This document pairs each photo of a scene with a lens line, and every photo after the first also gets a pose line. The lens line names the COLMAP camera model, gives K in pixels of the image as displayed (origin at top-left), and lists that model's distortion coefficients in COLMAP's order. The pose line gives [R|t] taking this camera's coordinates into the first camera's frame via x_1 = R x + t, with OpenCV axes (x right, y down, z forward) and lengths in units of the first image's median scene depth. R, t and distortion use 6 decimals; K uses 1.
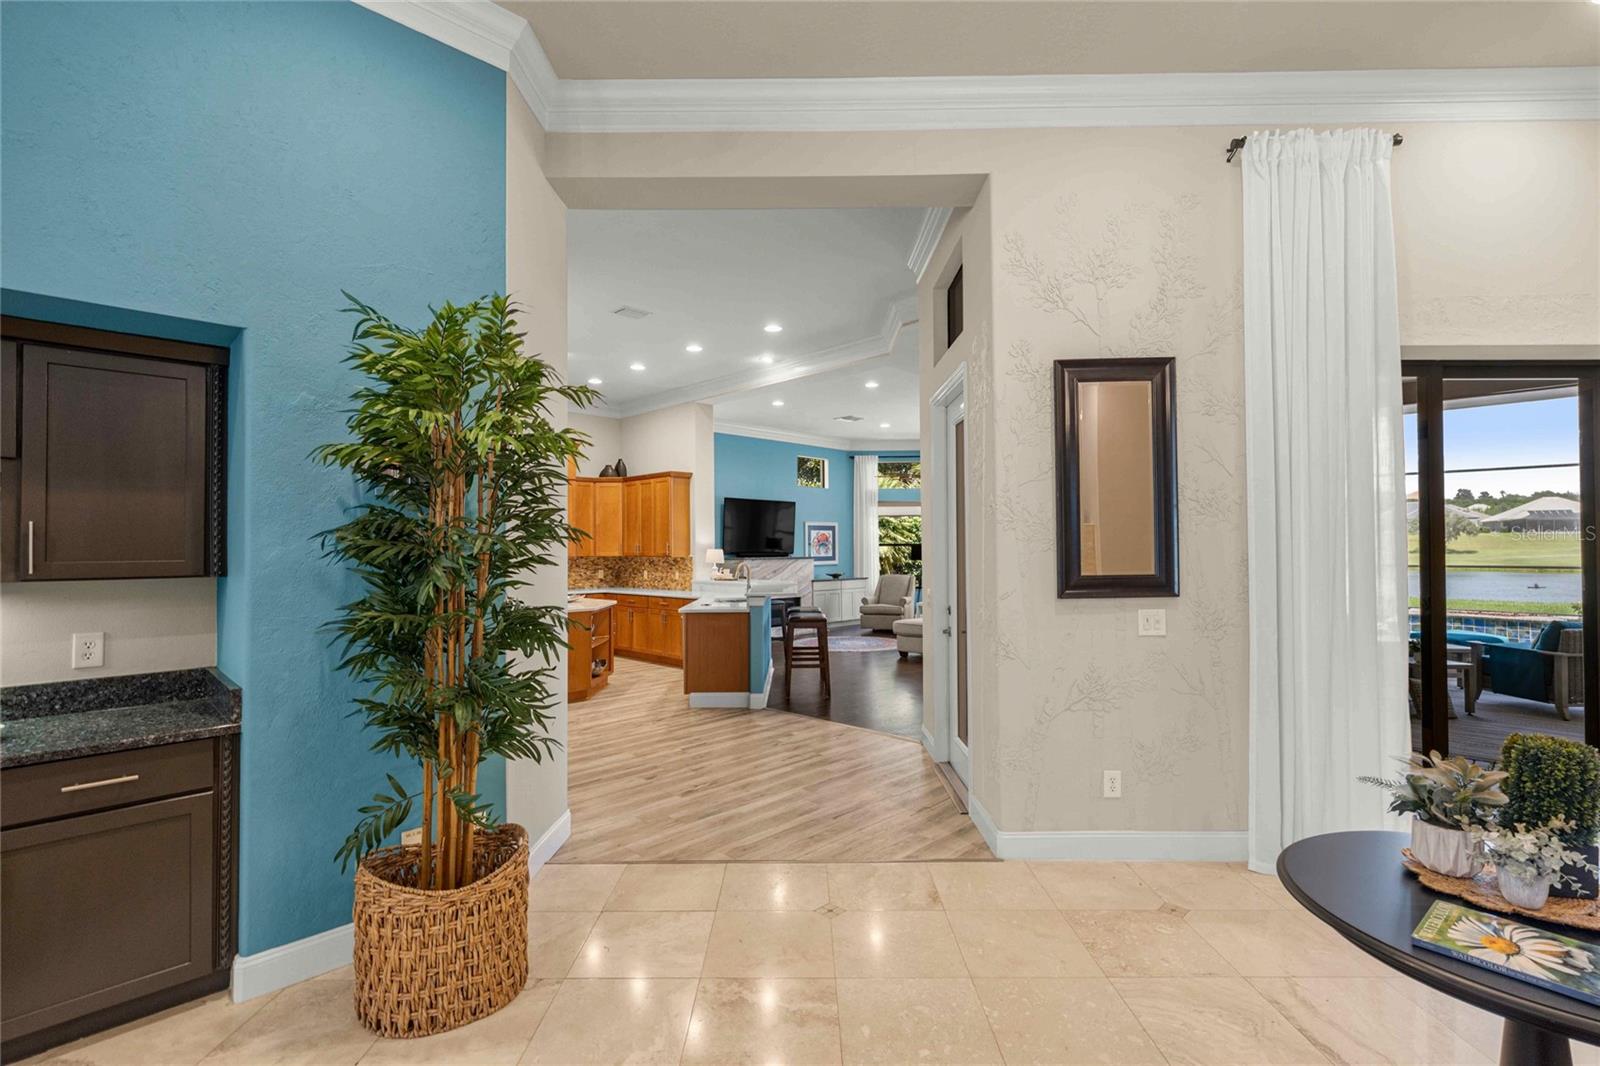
lens RADIAL K [[710.7, 0, 794.8], [0, 710.7, 536.2], [0, 0, 1]] dist [-0.001007, -0.000810]
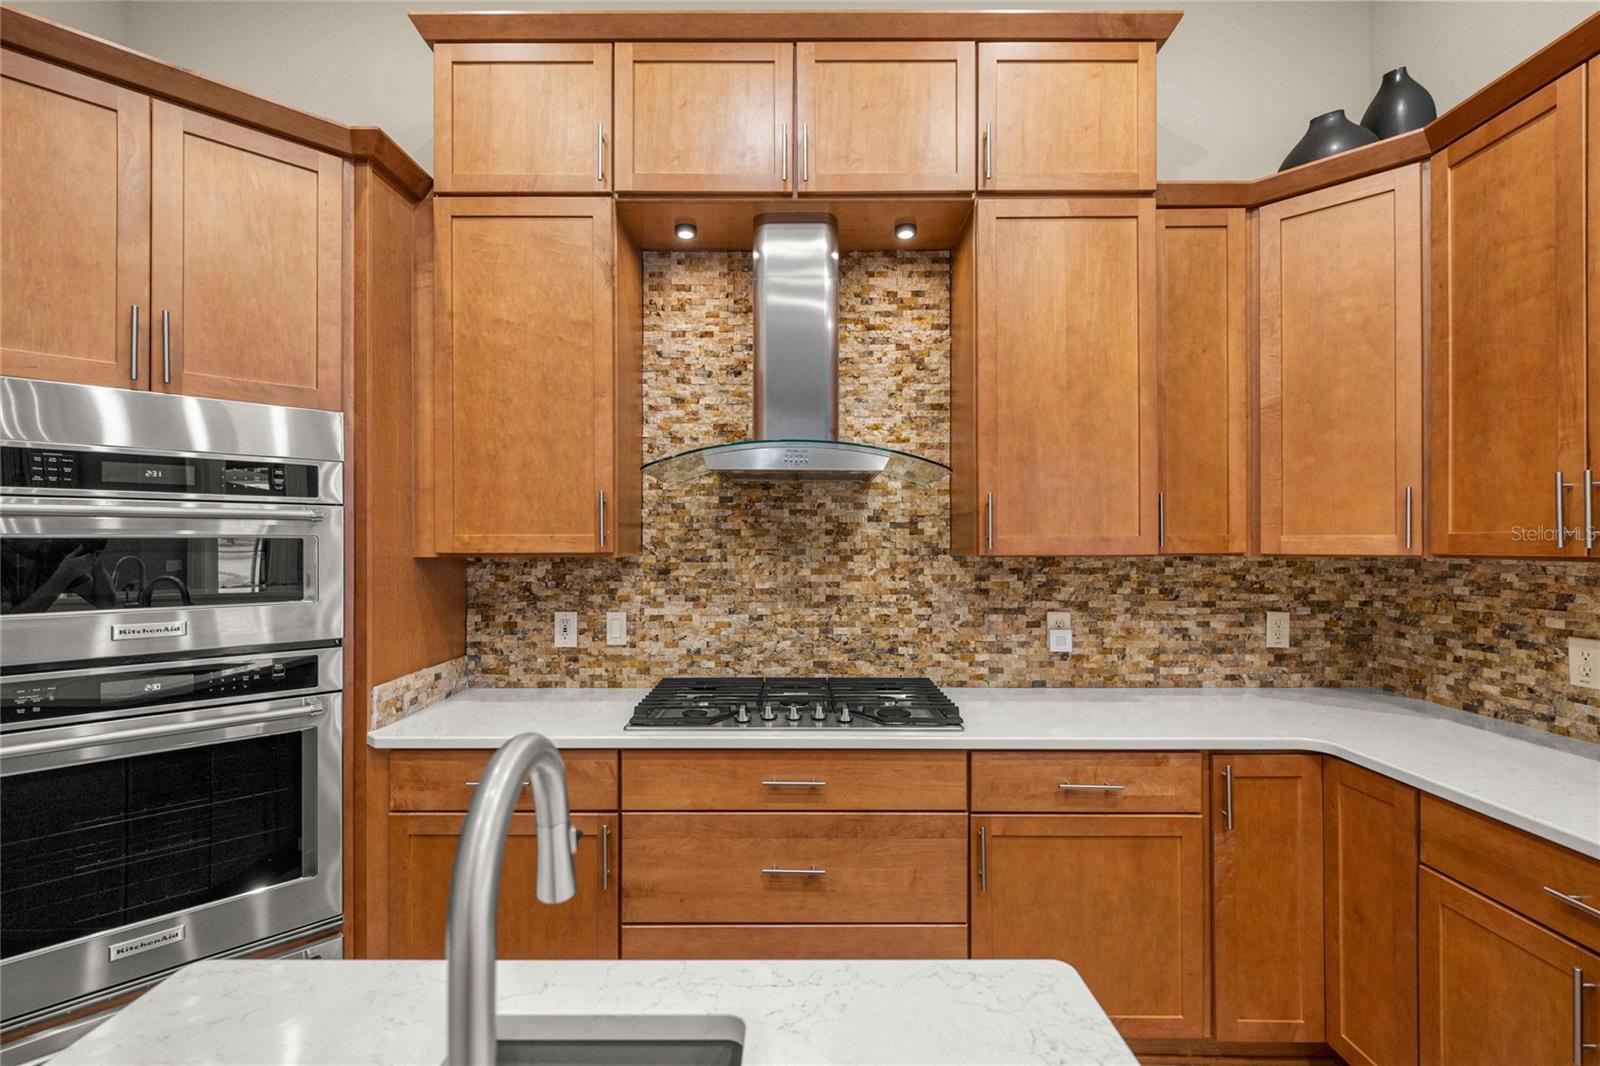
lens RADIAL K [[710.7, 0, 803.1], [0, 710.7, 539.0], [0, 0, 1]] dist [-0.001007, -0.000810]
pose [[0.701742, 0.002994, -0.712425, -0.225243], [0.008776, 0.999879, 0.012847, 0.020041], [0.712377, -0.015268, 0.701631, 0.757289]]
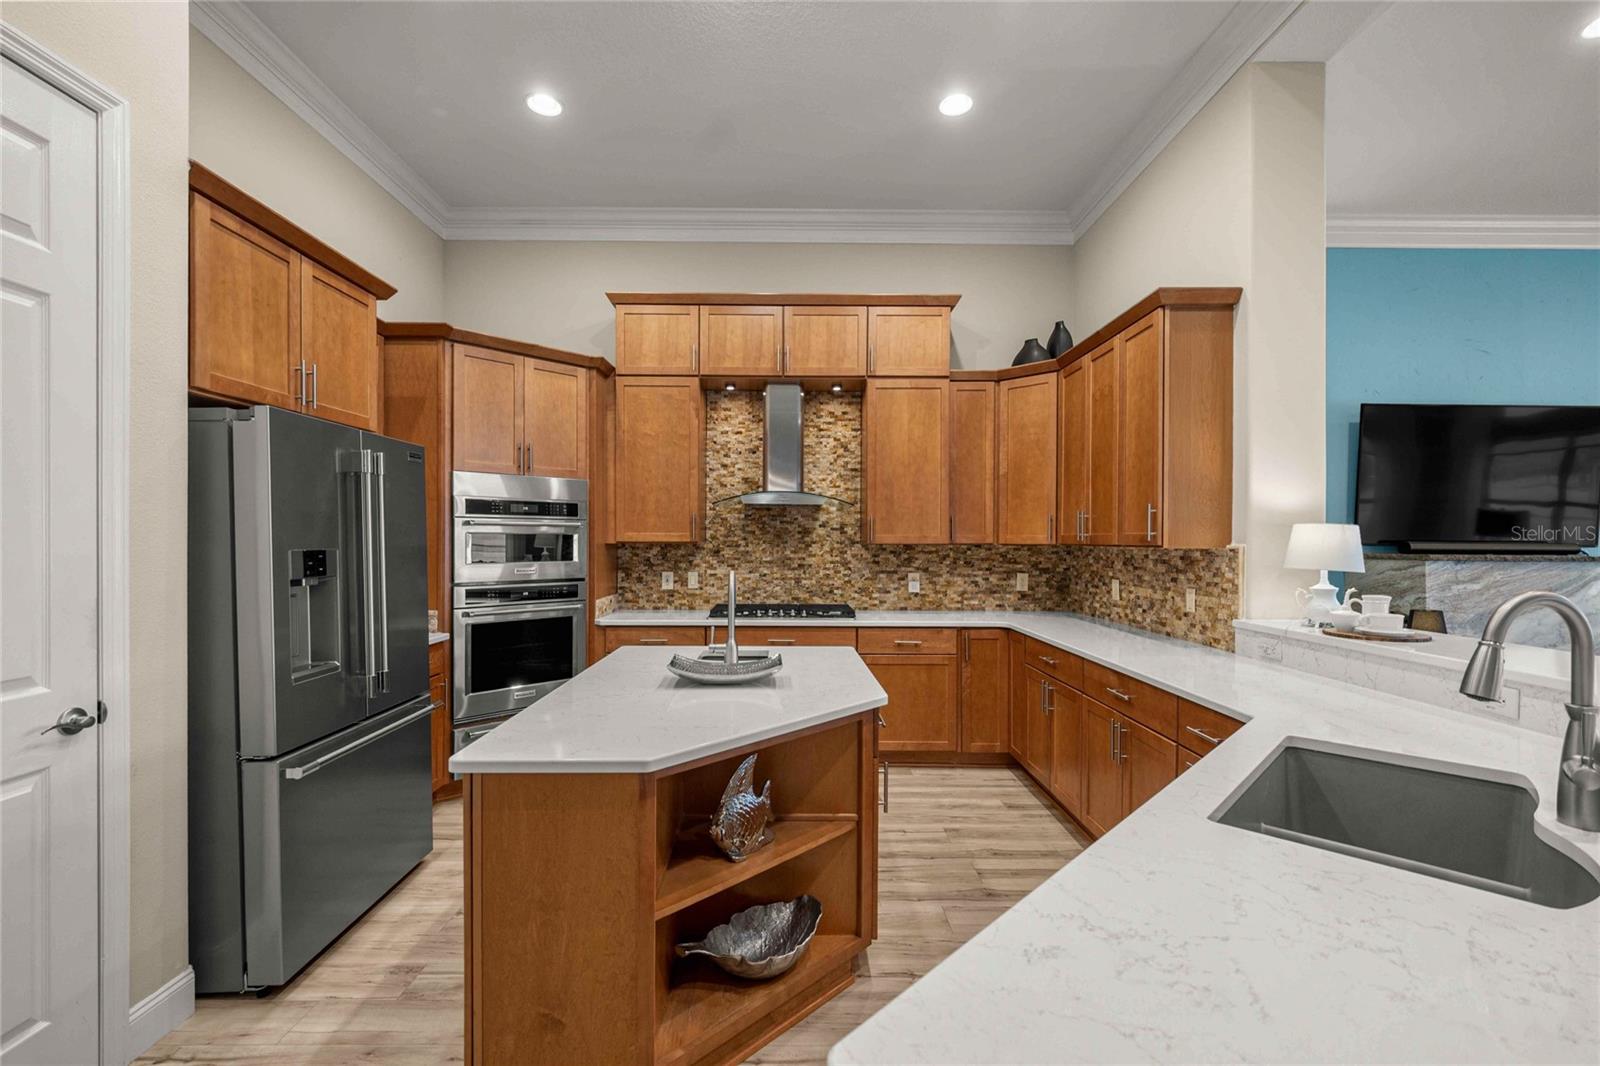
lens RADIAL K [[682.6, 0, 801.4], [0, 682.6, 542.5], [0, 0, 1]] dist [0.003663, -0.001908]
pose [[0.710632, 0.012397, -0.703455, -0.062695], [0.003733, 0.999764, 0.021390, 0.017844], [0.703554, -0.017827, 0.710418, 0.603086]]
